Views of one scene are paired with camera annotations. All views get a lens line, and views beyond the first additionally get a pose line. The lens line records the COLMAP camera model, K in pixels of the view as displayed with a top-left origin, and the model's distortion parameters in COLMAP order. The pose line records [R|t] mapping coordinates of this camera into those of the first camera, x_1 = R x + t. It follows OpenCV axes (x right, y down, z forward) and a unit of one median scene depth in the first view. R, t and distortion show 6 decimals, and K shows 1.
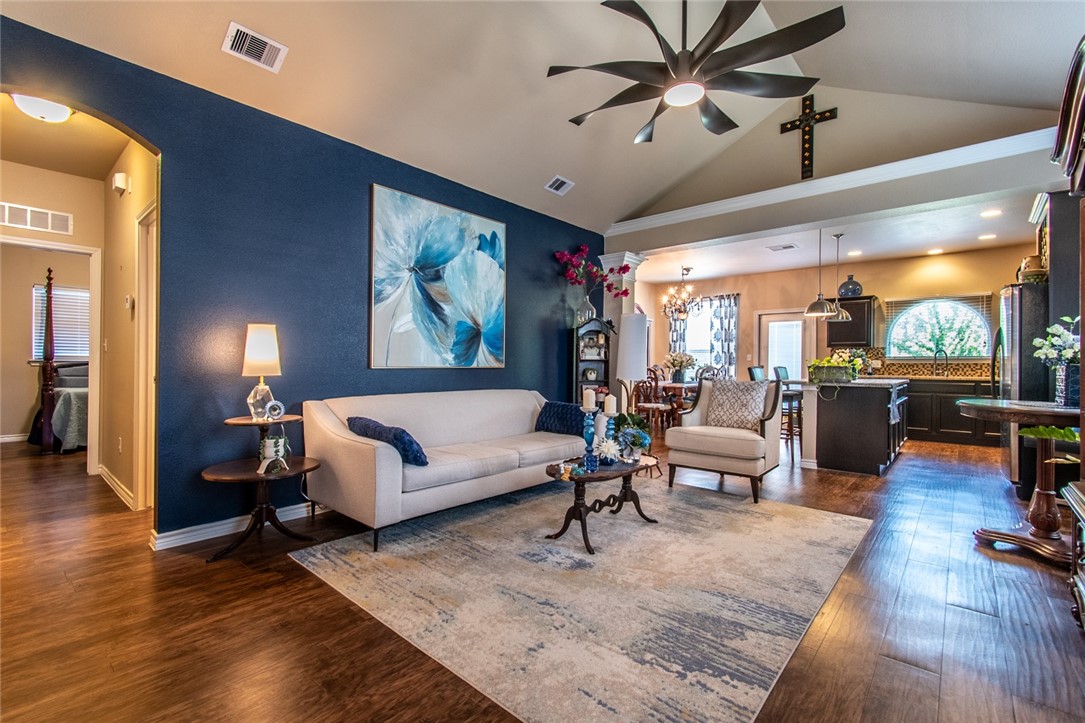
lens RADIAL K [[482.7, 0, 538.4], [0, 482.7, 361.8], [0, 0, 1]] dist [0.003753, -0.001099]
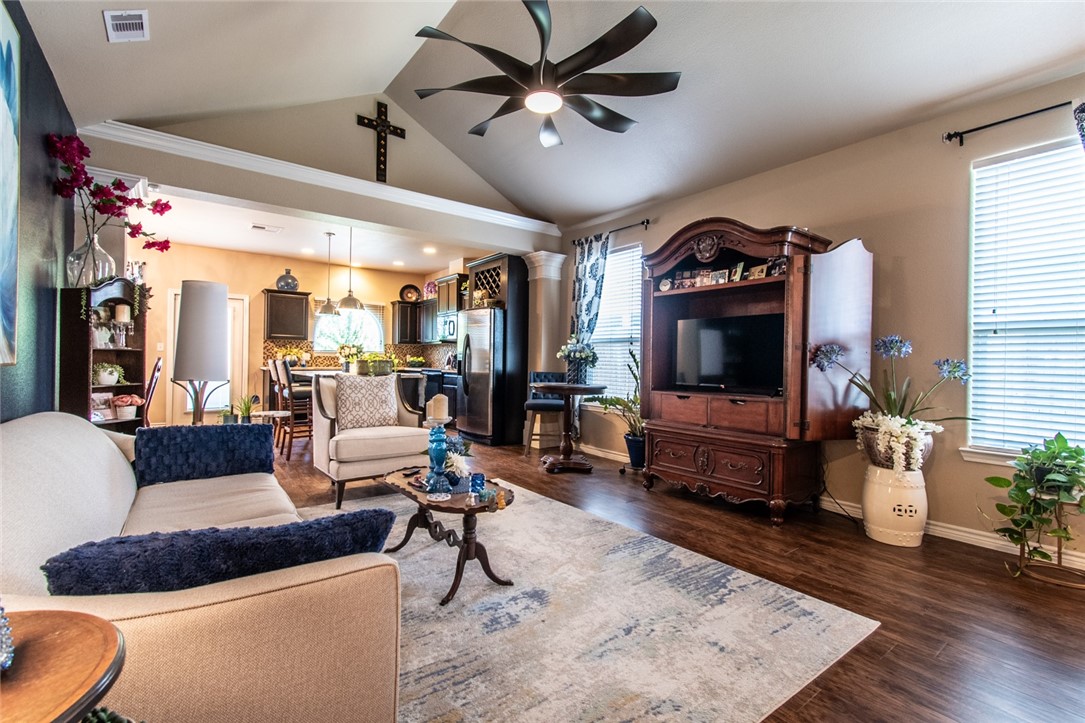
lens RADIAL K [[482.7, 0, 540.1], [0, 482.7, 361.1], [0, 0, 1]] dist [0.003753, -0.001099]
pose [[0.197179, -0.003820, 0.980360, -0.668307], [-0.015656, 0.999853, 0.007045, -0.003954], [-0.980242, -0.016737, 0.197091, 0.737262]]
